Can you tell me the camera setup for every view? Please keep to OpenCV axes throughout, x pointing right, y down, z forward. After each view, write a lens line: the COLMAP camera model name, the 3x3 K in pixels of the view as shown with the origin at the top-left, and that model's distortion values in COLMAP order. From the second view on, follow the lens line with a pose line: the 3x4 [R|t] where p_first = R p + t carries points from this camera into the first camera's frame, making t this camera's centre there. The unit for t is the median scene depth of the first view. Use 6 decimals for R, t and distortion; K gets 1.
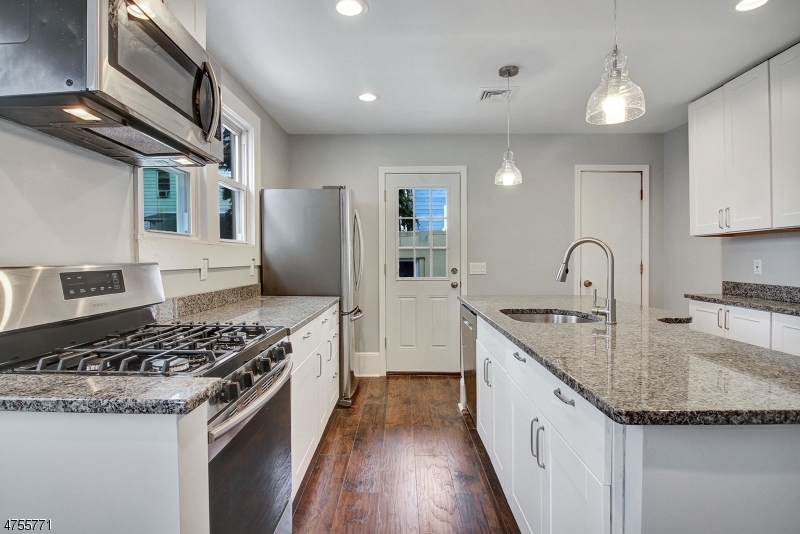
lens RADIAL K [[390.0, 0, 395.3], [0, 390.0, 263.1], [0, 0, 1]] dist [0.002826, -0.011001]
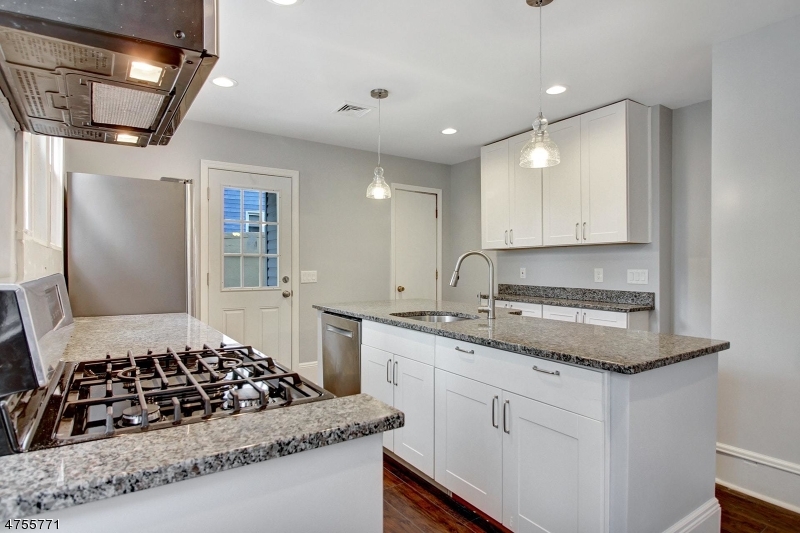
lens RADIAL K [[414.3, 0, 382.7], [0, 414.3, 263.6], [0, 0, 1]] dist [-0.001081, -0.000409]
pose [[0.838219, 0.004835, 0.545313, -0.290366], [0.004571, 0.999863, -0.015892, -0.002543], [-0.545315, 0.015814, 0.838082, 0.035234]]
